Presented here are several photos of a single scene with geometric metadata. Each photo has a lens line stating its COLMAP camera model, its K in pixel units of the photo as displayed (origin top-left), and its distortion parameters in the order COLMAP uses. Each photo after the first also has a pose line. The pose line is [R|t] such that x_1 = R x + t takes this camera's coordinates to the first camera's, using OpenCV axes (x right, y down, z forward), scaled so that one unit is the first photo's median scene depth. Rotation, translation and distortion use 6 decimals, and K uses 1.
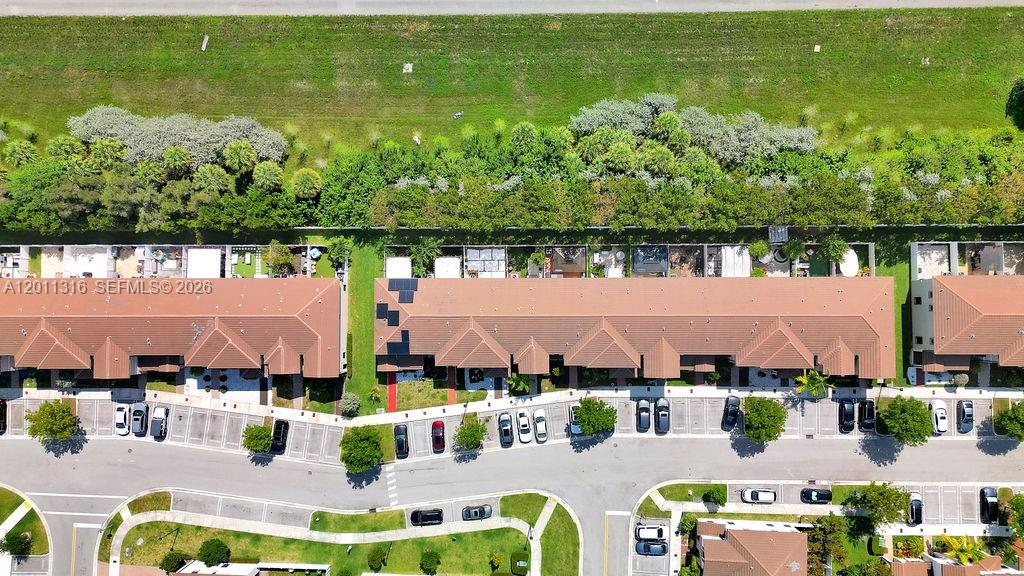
lens RADIAL K [[719.9, 0, 512.8], [0, 719.9, 286.4], [0, 0, 1]] dist [0.084235, -0.083901]
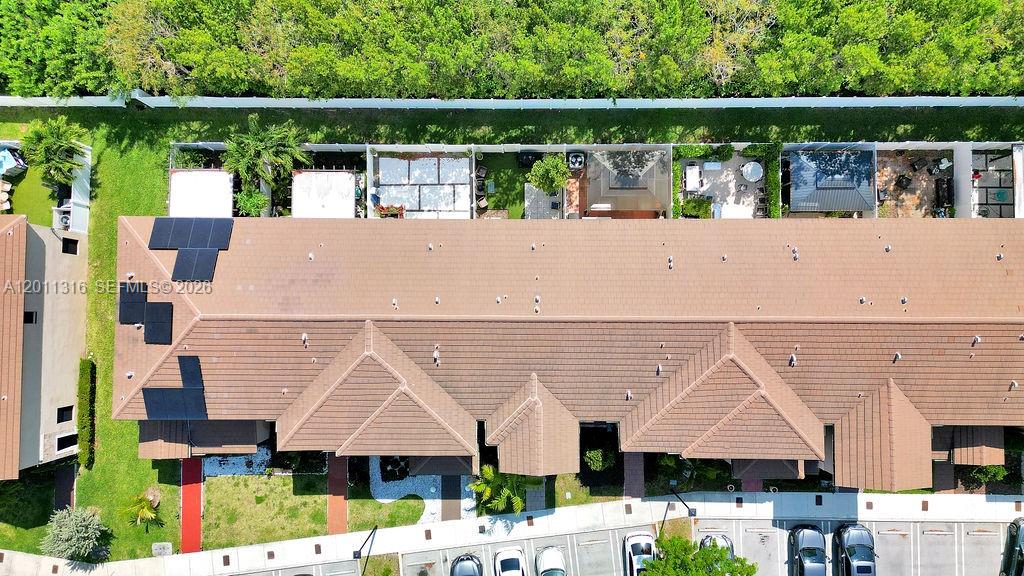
lens RADIAL K [[719.9, 0, 516.1], [0, 719.9, 288.9], [0, 0, 1]] dist [0.084235, -0.083901]
pose [[0.999953, 0.006118, 0.007479, 0.013179], [-0.006117, 0.999981, -0.000230, 0.024202], [-0.007481, 0.000185, 0.999972, 0.590947]]
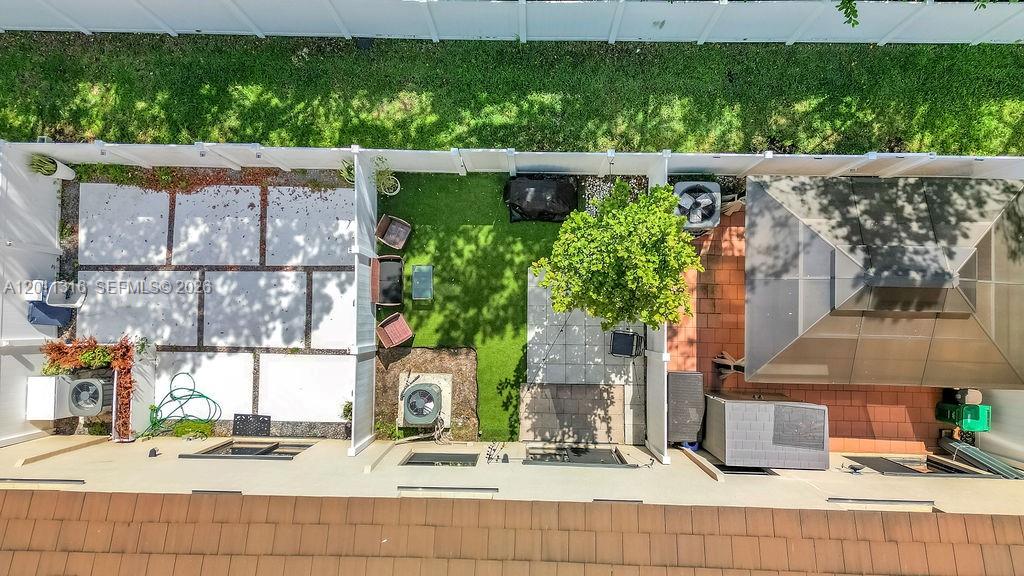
lens RADIAL K [[719.9, 0, 508.8], [0, 719.9, 284.6], [0, 0, 1]] dist [0.084235, -0.083901]
pose [[0.999626, 0.018876, 0.019799, 0.014515], [-0.019090, 0.999761, 0.010674, -0.036038], [-0.019593, -0.011048, 0.999747, 0.875099]]
